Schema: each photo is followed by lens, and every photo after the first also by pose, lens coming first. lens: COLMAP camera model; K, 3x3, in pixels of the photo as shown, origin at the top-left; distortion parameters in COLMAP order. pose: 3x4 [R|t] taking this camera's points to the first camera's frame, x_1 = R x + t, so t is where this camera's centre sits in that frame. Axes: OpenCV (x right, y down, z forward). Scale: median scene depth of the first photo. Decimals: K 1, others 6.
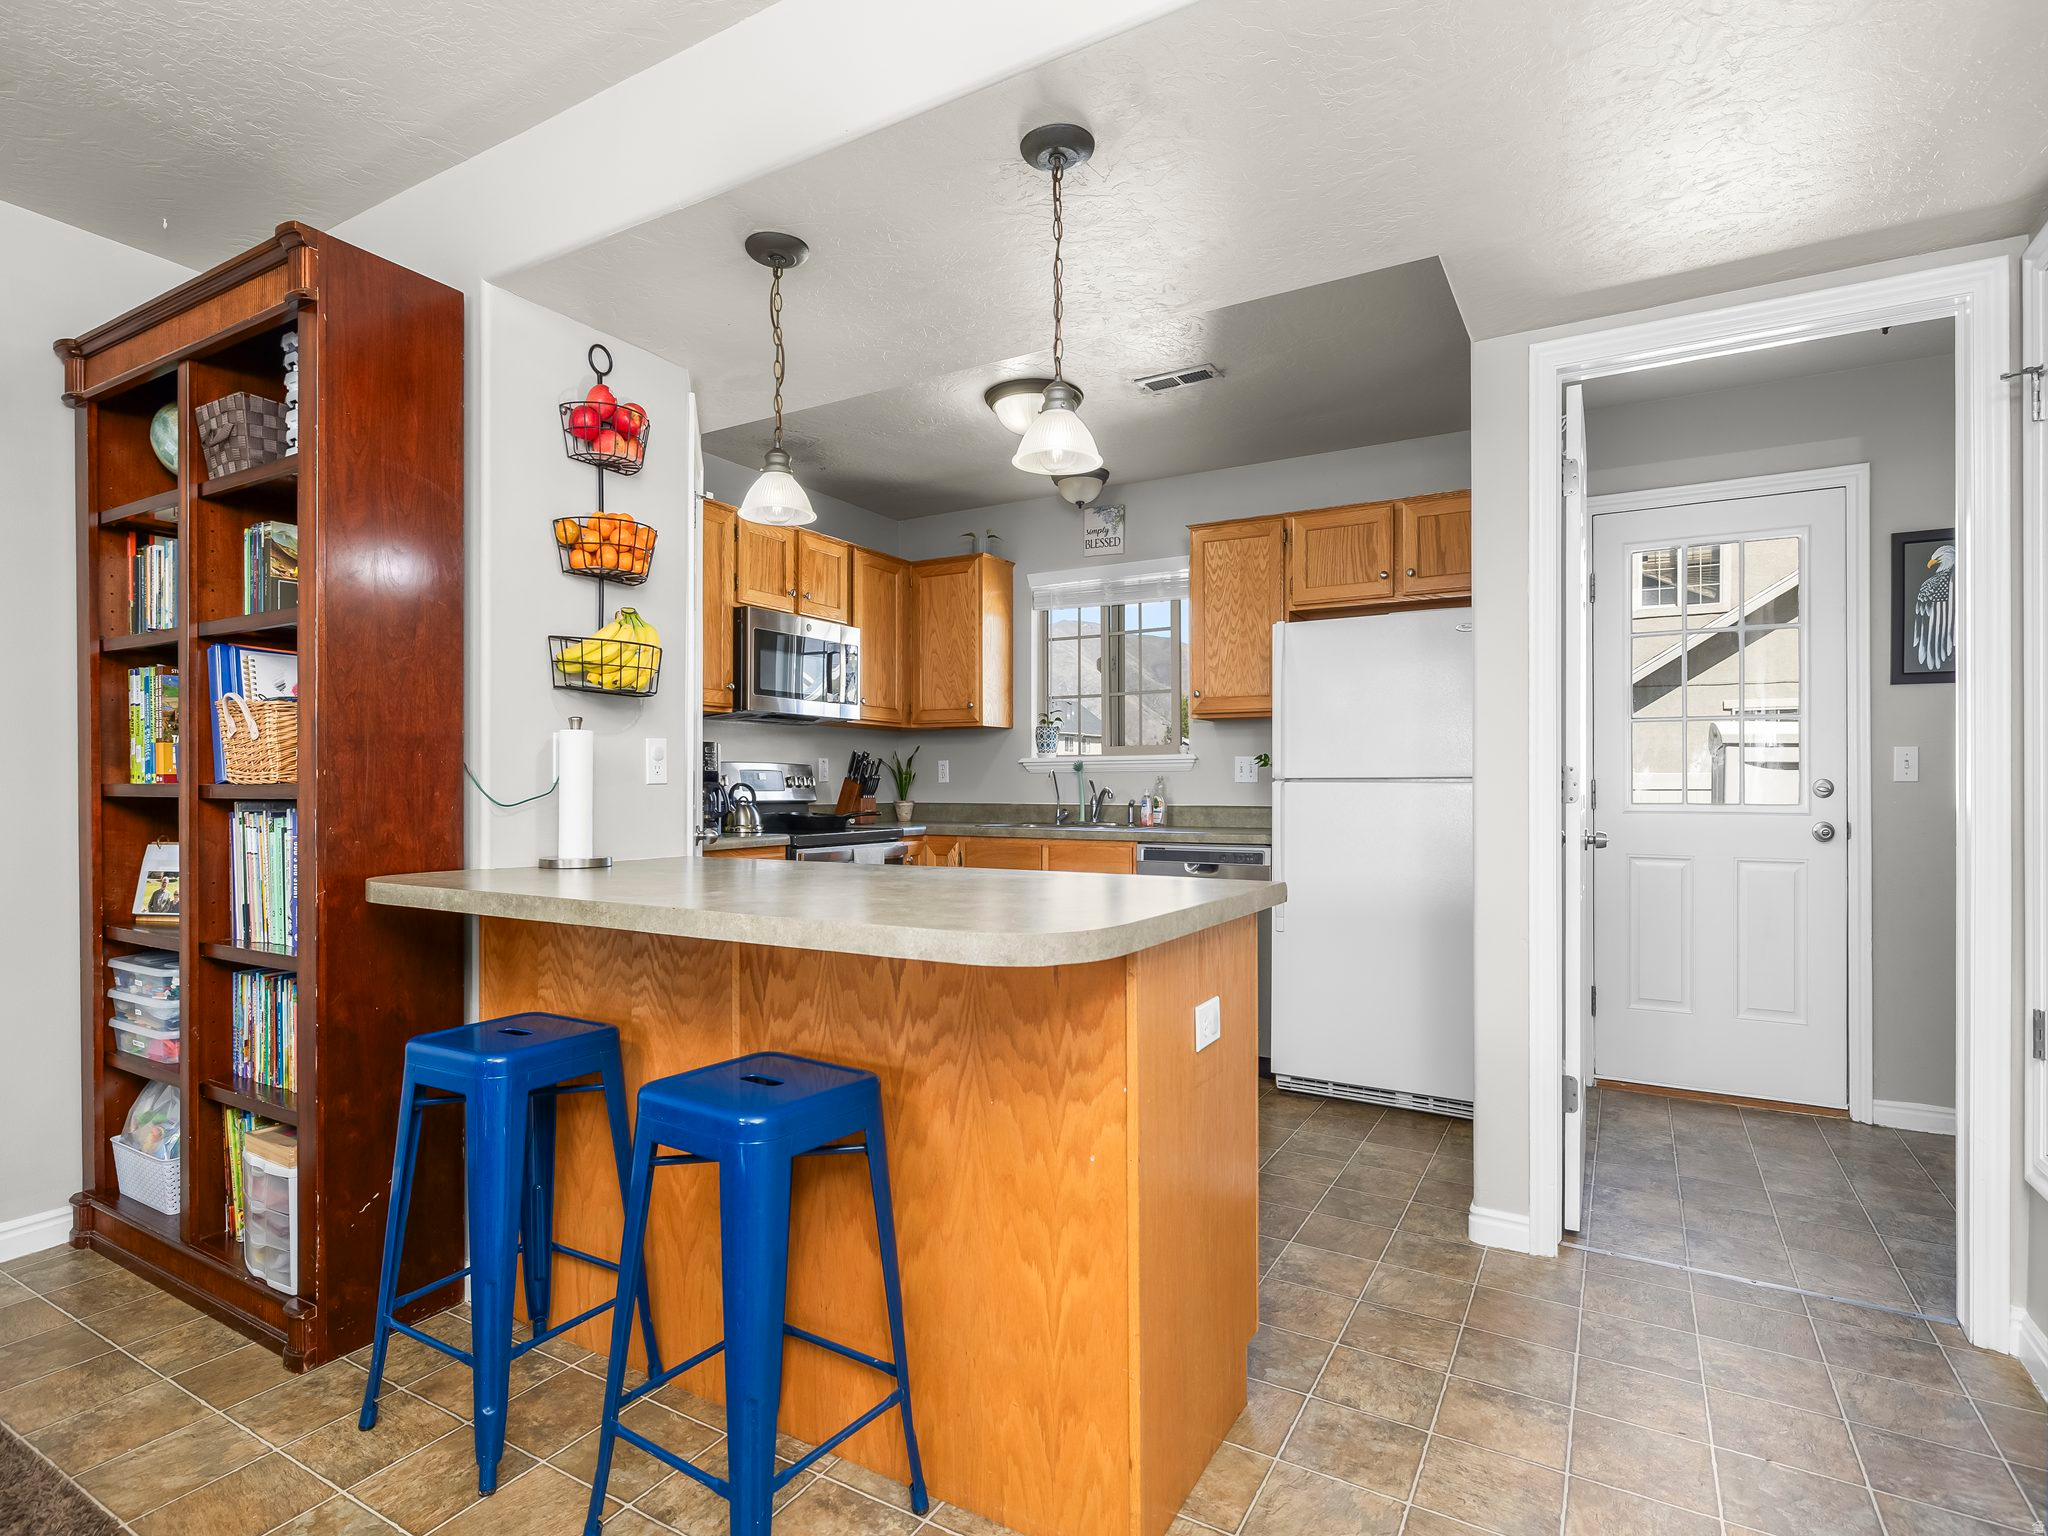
lens RADIAL K [[1038.6, 0, 1030.2], [0, 1038.6, 780.9], [0, 0, 1]] dist [-0.009122, 0.003305]
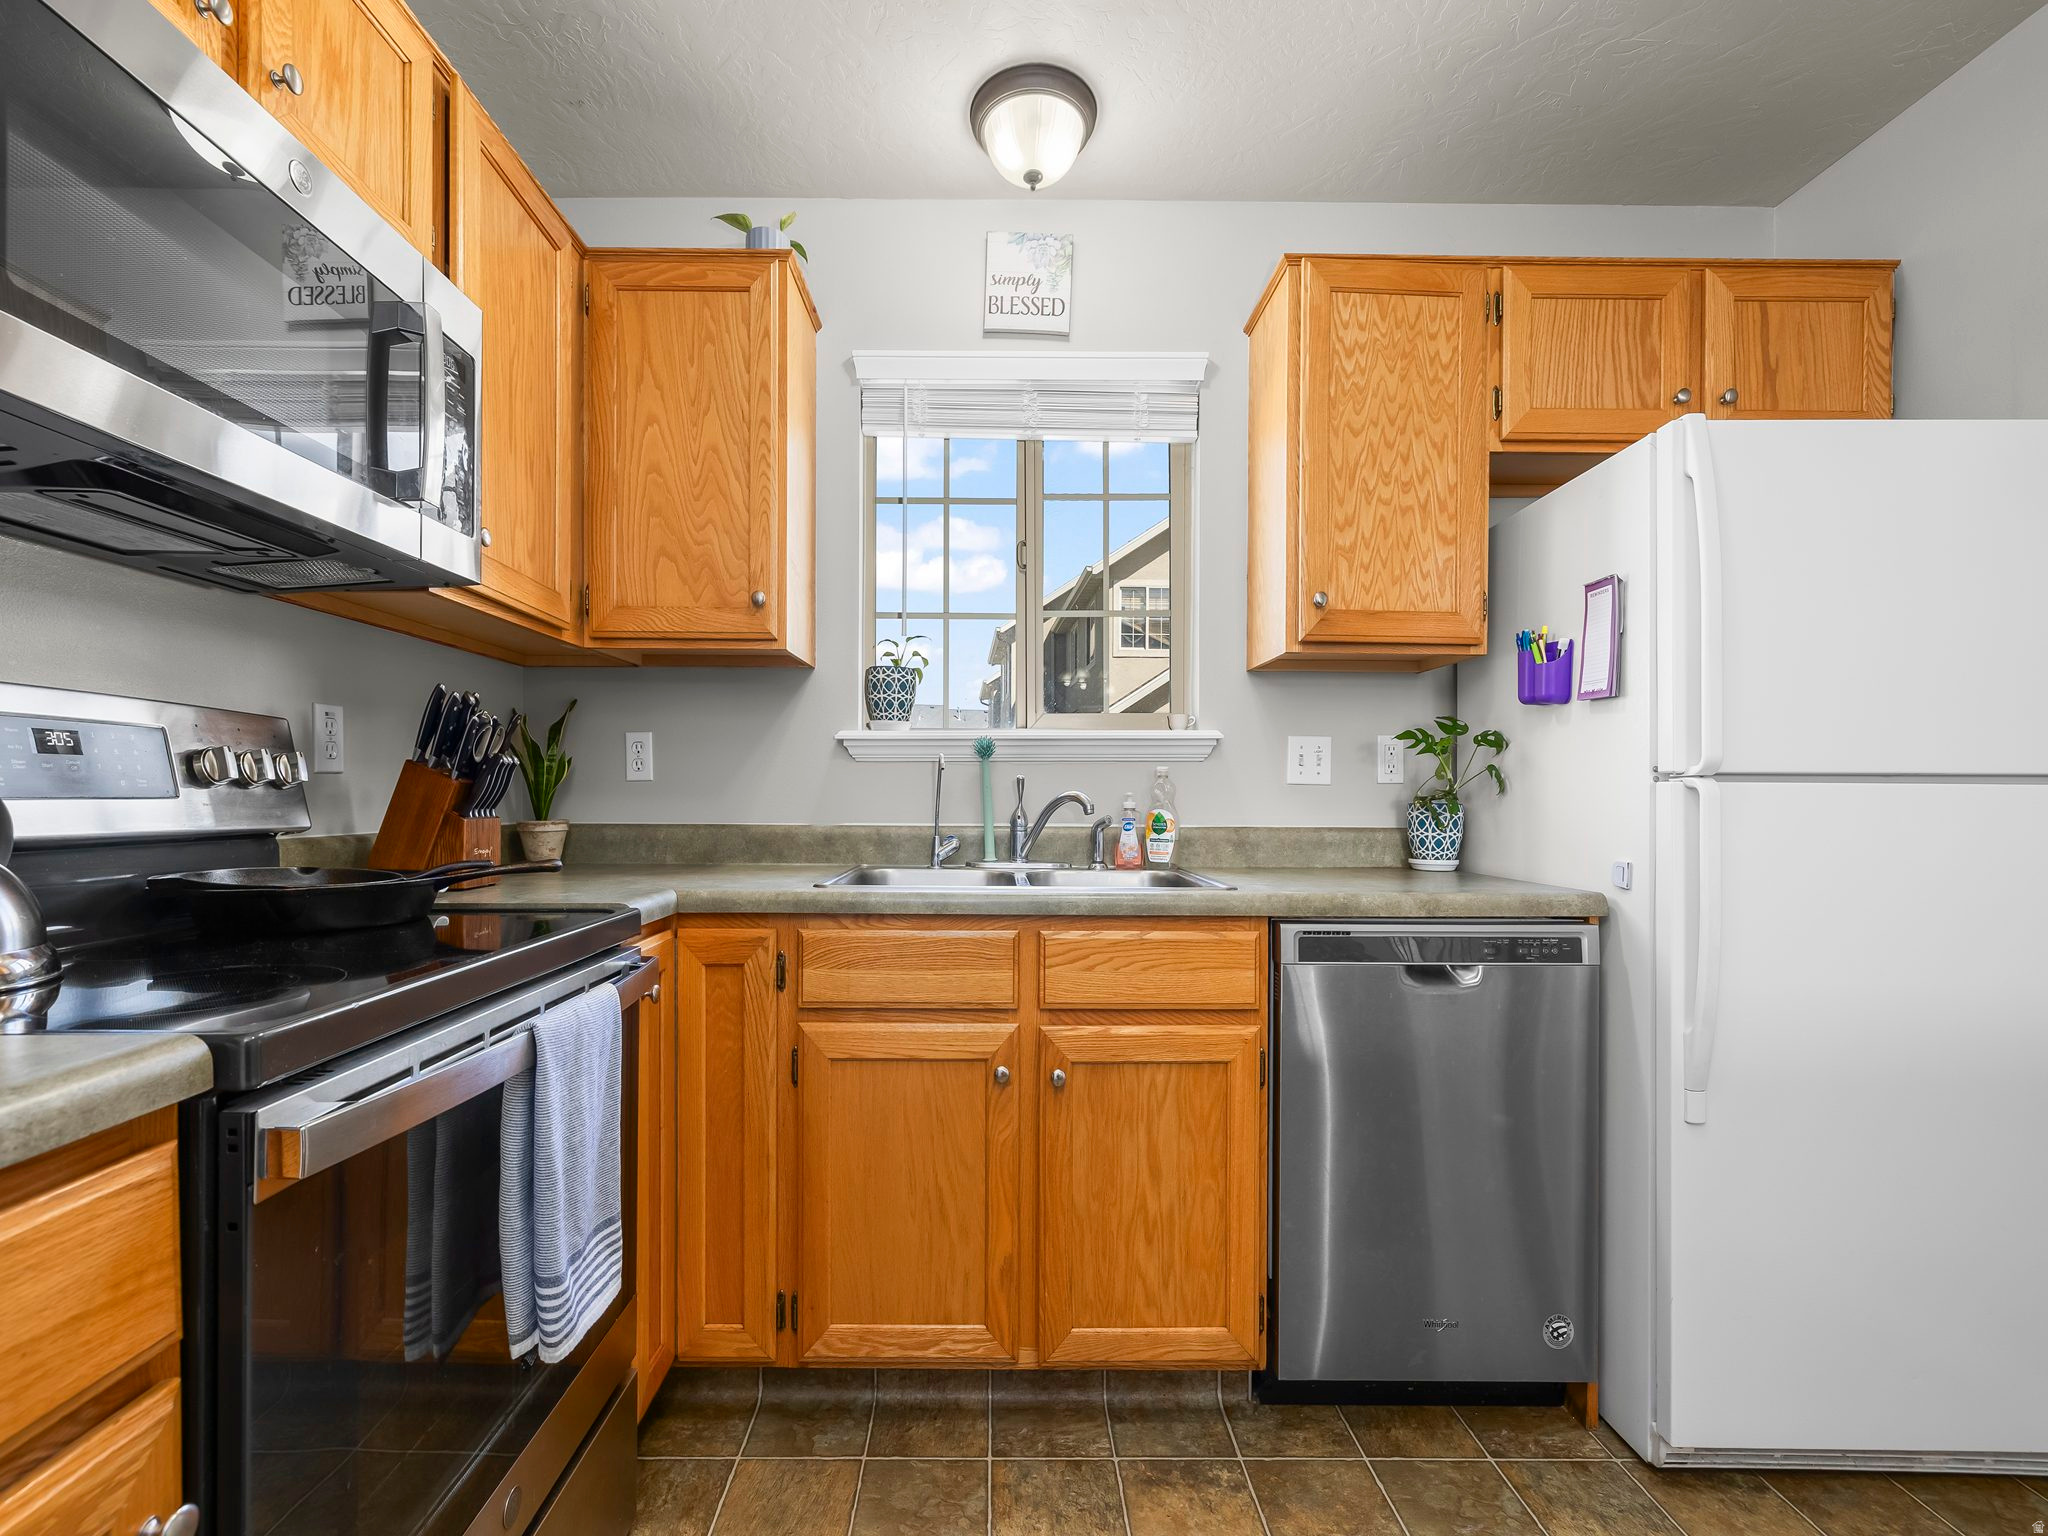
lens RADIAL K [[874.2, 0, 1010.9], [0, 874.2, 797.1], [0, 0, 1]] dist [0.001339, -0.000253]
pose [[0.865938, 0.002755, 0.500143, -0.216538], [-0.007663, 0.999941, 0.007761, 0.008181], [-0.500092, -0.010553, 0.865908, 0.925943]]
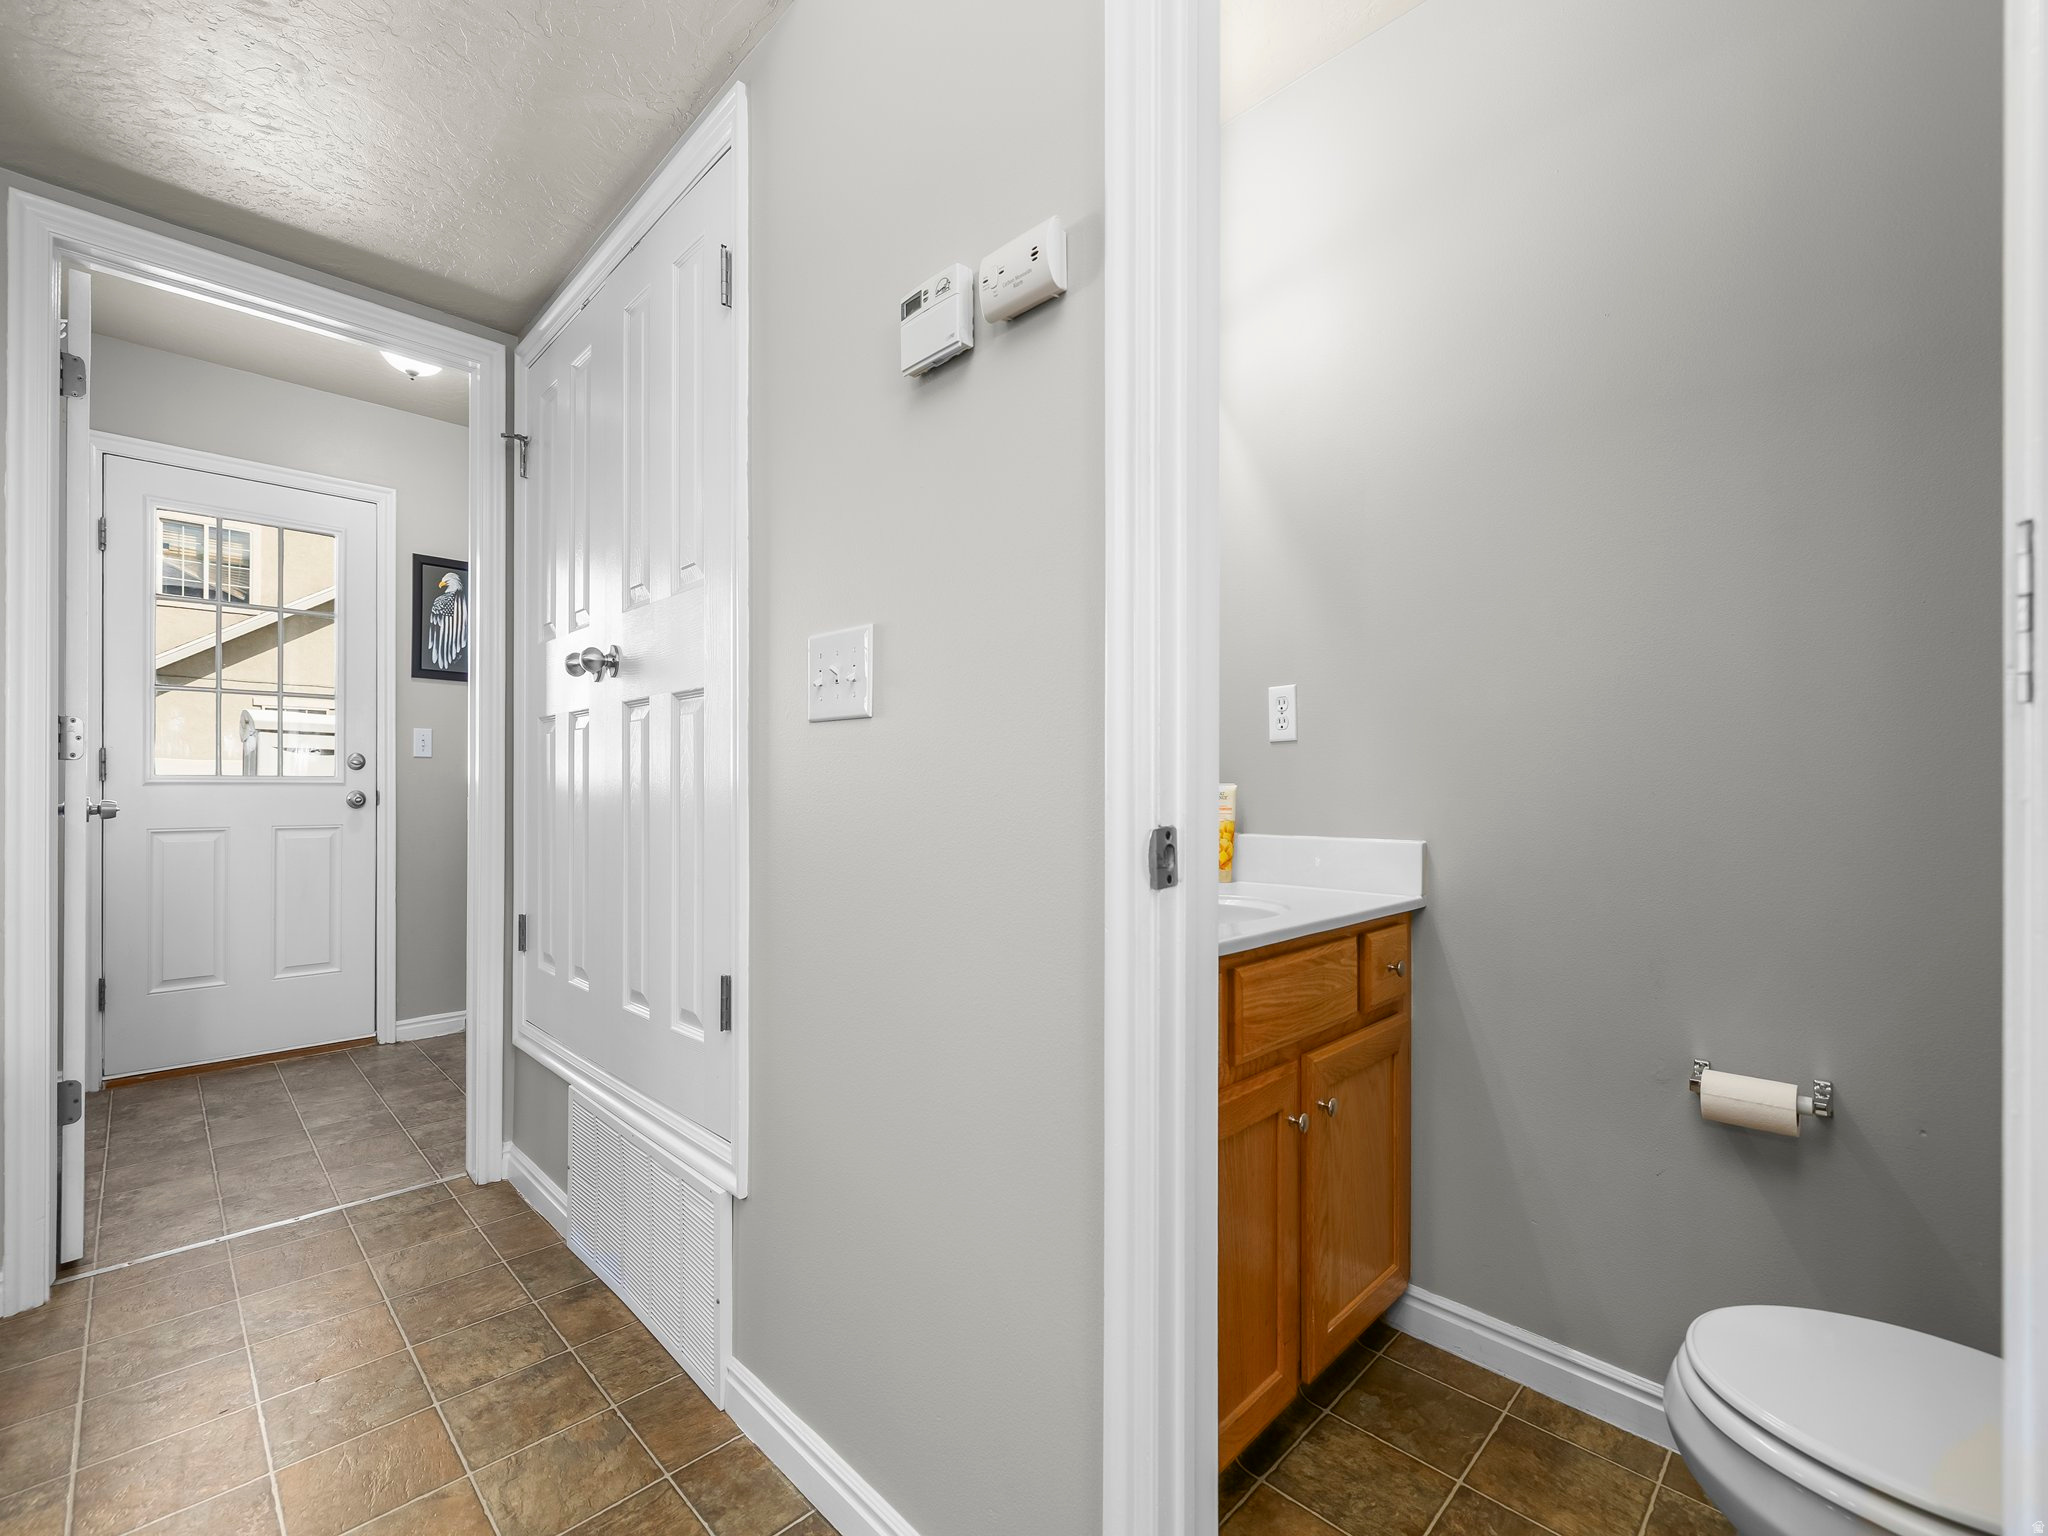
lens RADIAL K [[874.2, 0, 998.6], [0, 874.2, 786.1], [0, 0, 1]] dist [0.001339, -0.000253]
pose [[0.269596, -0.001261, 0.962973, 0.026143], [-0.007737, 0.999964, 0.003476, 0.025769], [-0.962943, -0.008387, 0.269576, 0.054603]]
